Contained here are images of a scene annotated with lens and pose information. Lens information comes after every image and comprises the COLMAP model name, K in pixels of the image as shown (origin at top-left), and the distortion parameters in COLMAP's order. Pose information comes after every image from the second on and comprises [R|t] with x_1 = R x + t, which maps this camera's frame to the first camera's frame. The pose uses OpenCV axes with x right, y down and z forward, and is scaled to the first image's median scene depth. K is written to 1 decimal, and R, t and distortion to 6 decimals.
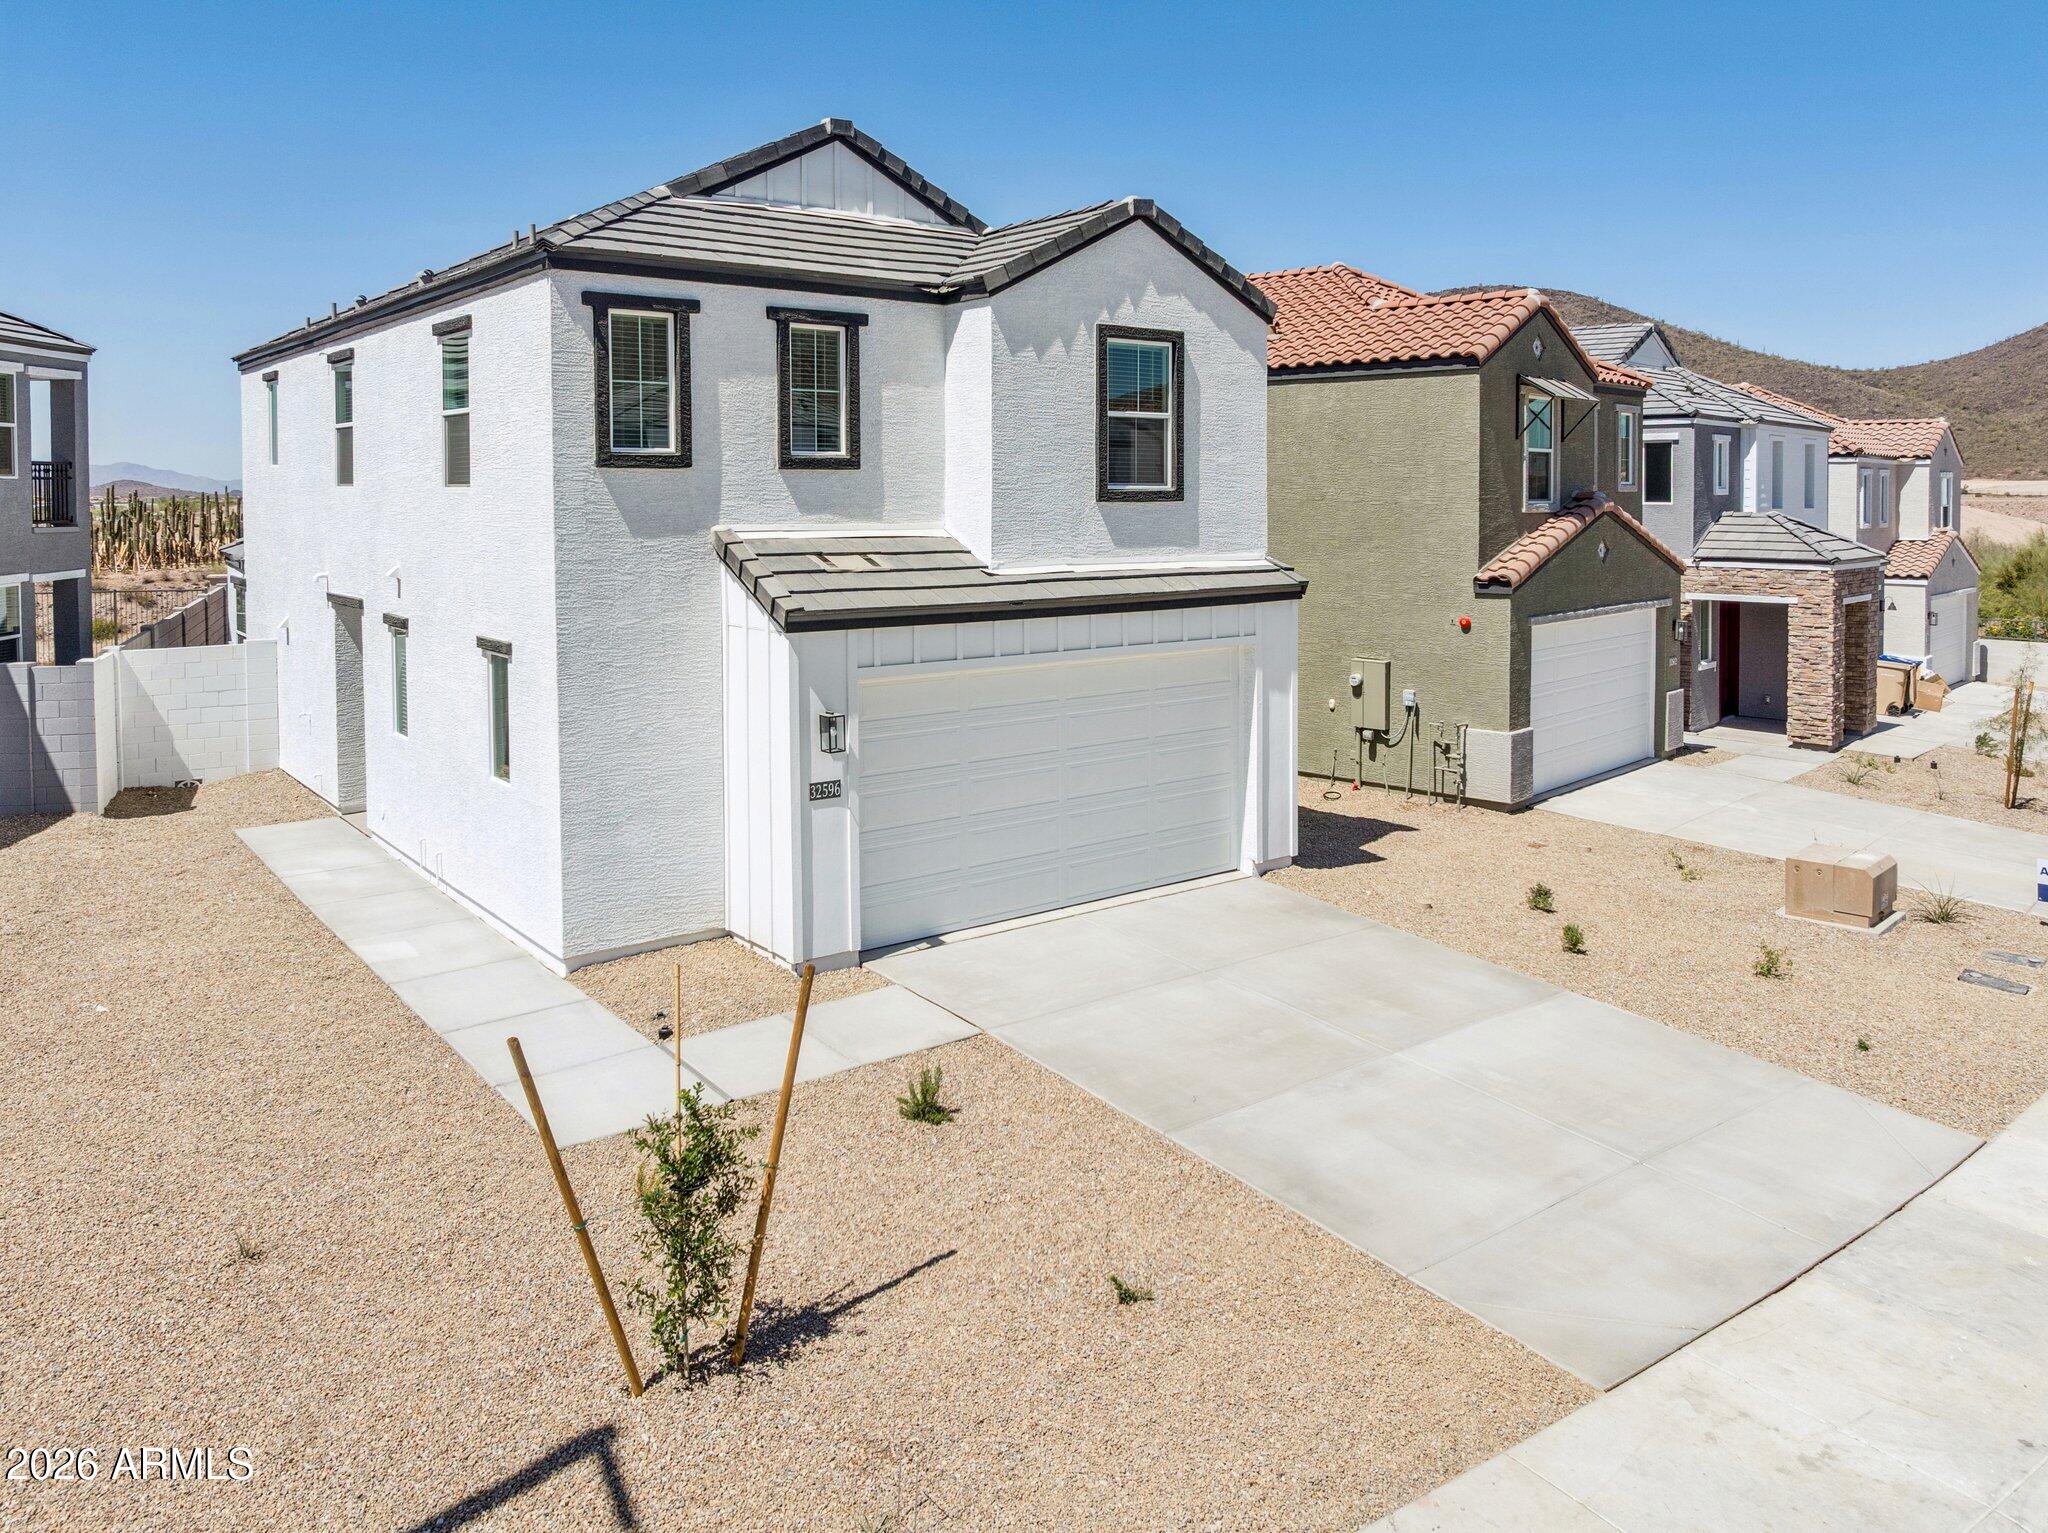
lens RADIAL K [[1482.5, 0, 950.7], [0, 1482.5, 628.0], [0, 0, 1]] dist [-0.032018, -0.002076]
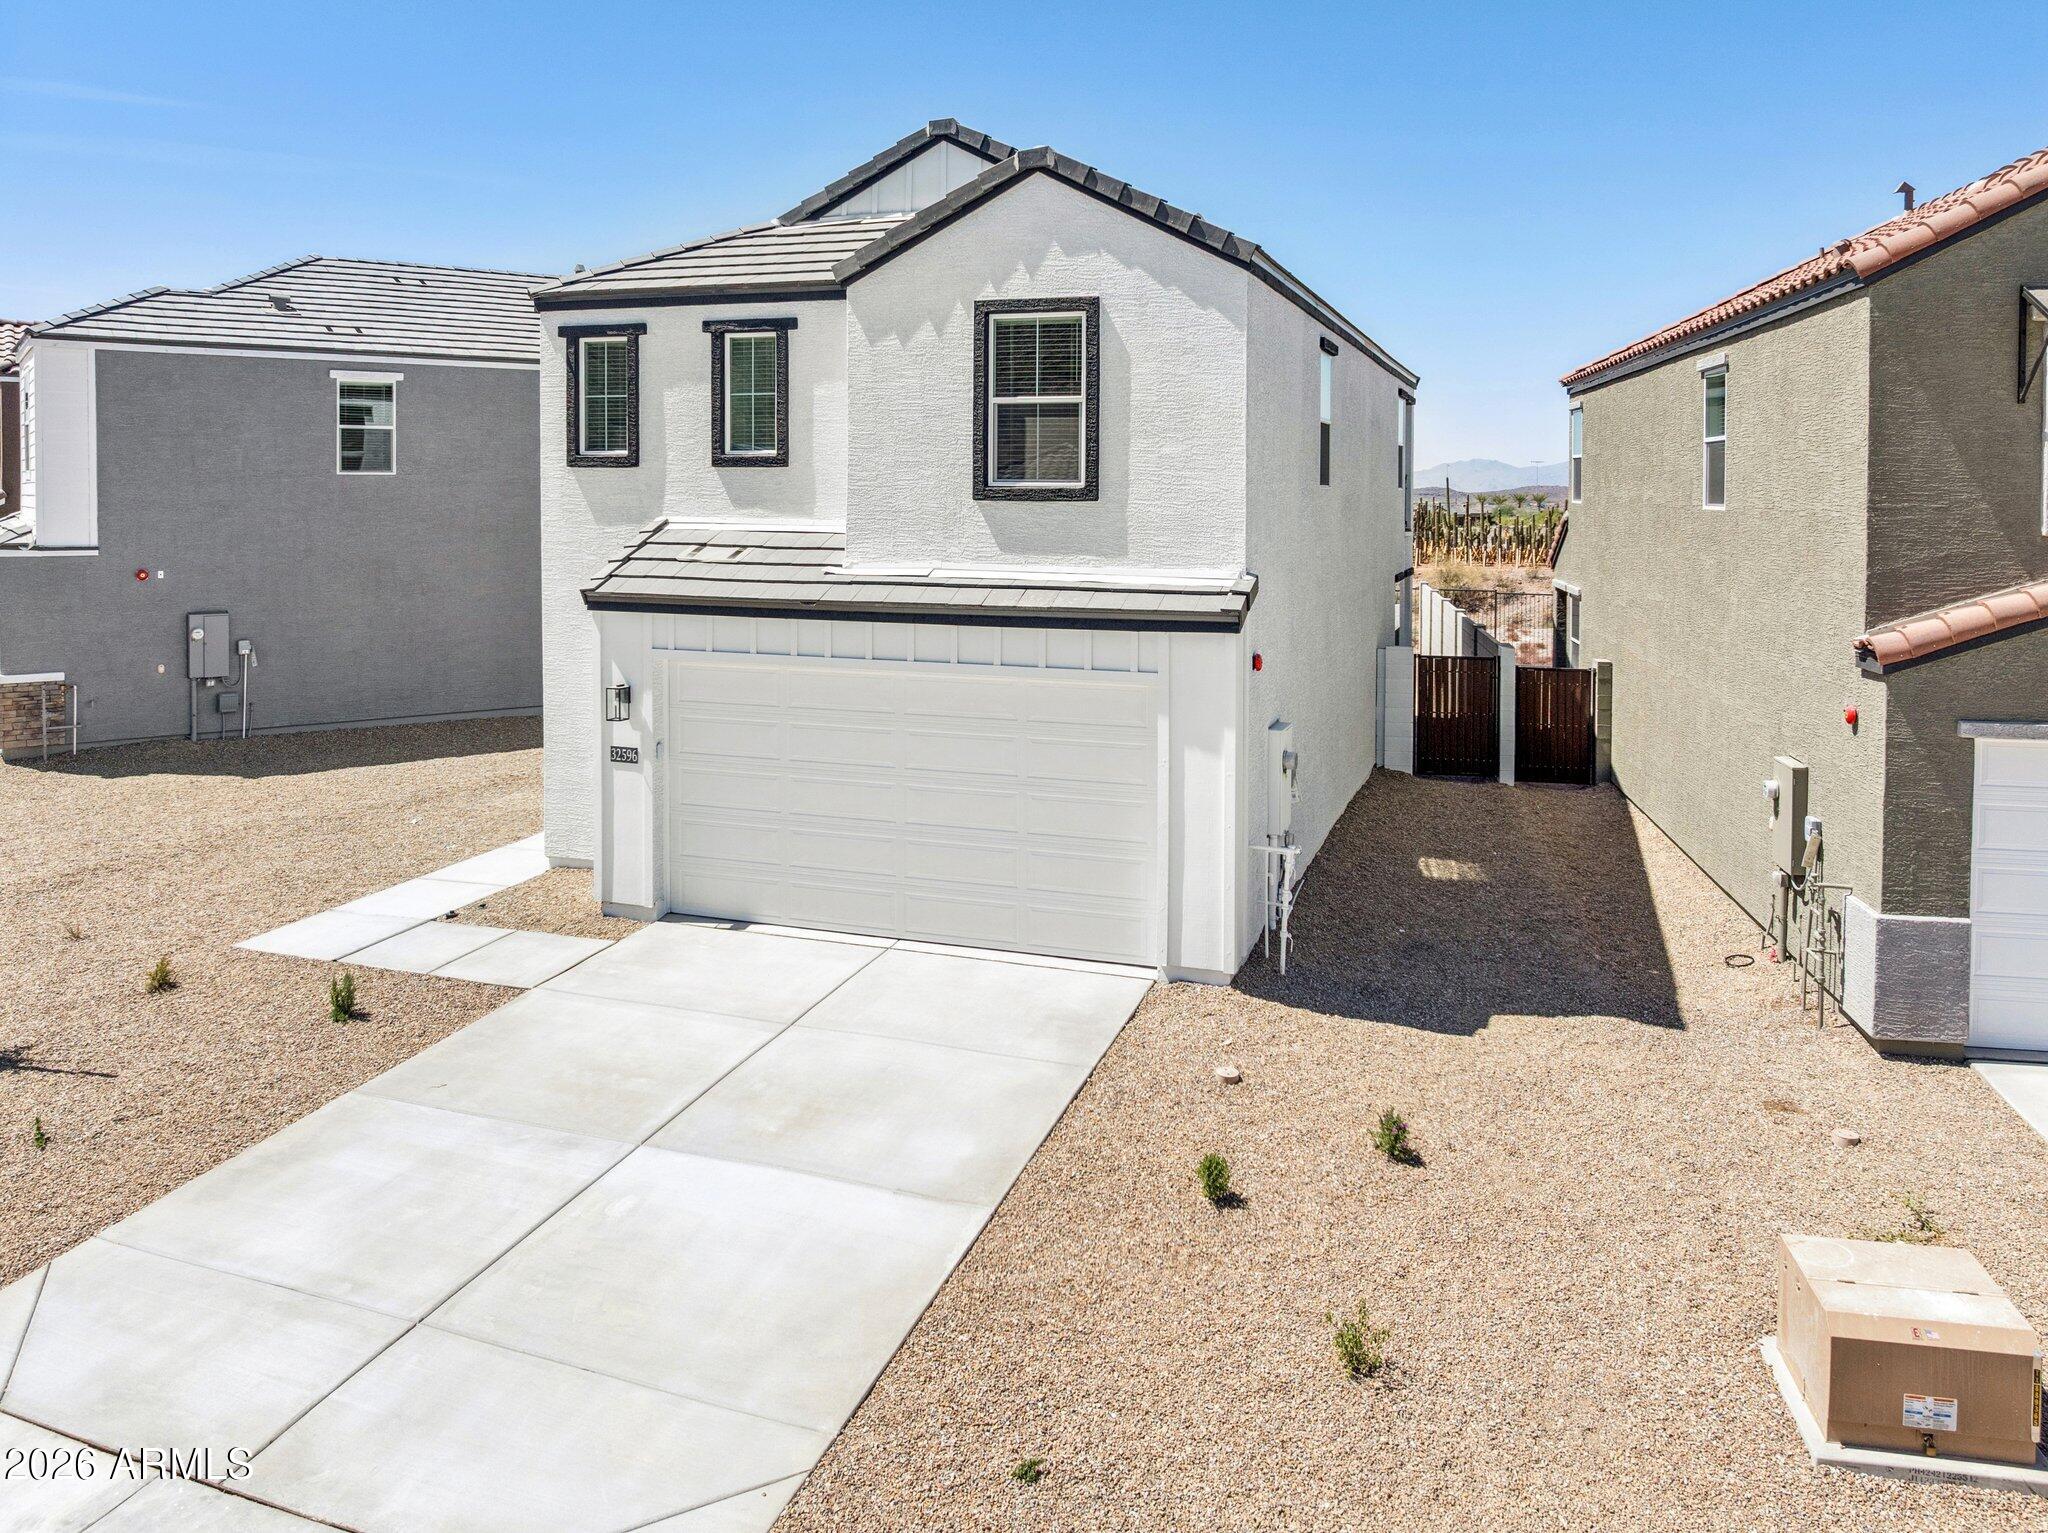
lens RADIAL K [[1471.8, 0, 1074.4], [0, 1471.8, 611.6], [0, 0, 1]] dist [-0.033854, -0.003353]
pose [[0.574851, 0.069703, -0.815284, 0.861009], [-0.082683, 0.996214, 0.026872, -0.047508], [0.814070, 0.051963, 0.578437, 0.543696]]
